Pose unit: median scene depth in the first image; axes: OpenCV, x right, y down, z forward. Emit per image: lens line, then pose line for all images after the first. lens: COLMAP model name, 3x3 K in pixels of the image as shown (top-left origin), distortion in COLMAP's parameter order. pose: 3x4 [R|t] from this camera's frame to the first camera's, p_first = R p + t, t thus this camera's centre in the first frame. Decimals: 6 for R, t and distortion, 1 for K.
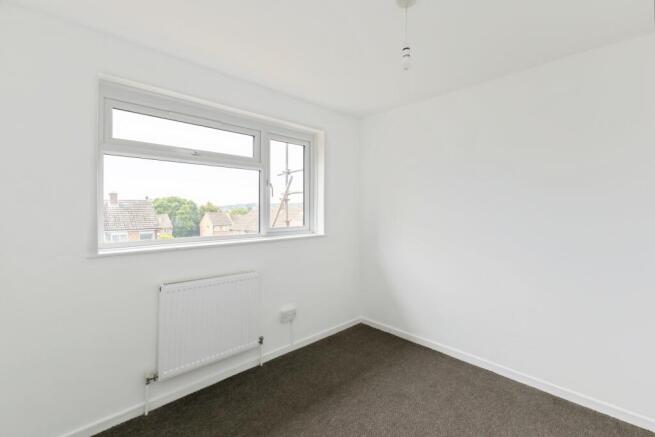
lens RADIAL K [[295.5, 0, 325.9], [0, 295.5, 207.5], [0, 0, 1]] dist [0.013191, -0.000383]
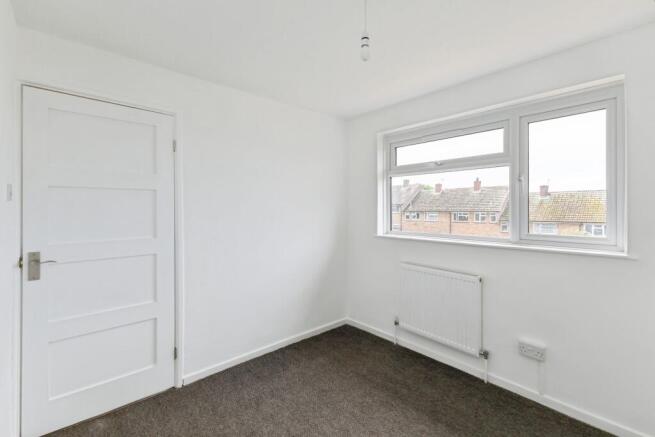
lens RADIAL K [[295.5, 0, 325.9], [0, 295.5, 207.5], [0, 0, 1]] dist [0.013191, -0.000383]
pose [[-0.049572, -0.004237, -0.998762, 0.749035], [0.006382, 0.999969, -0.004559, -0.003607], [0.998750, -0.006600, -0.049543, 0.577066]]
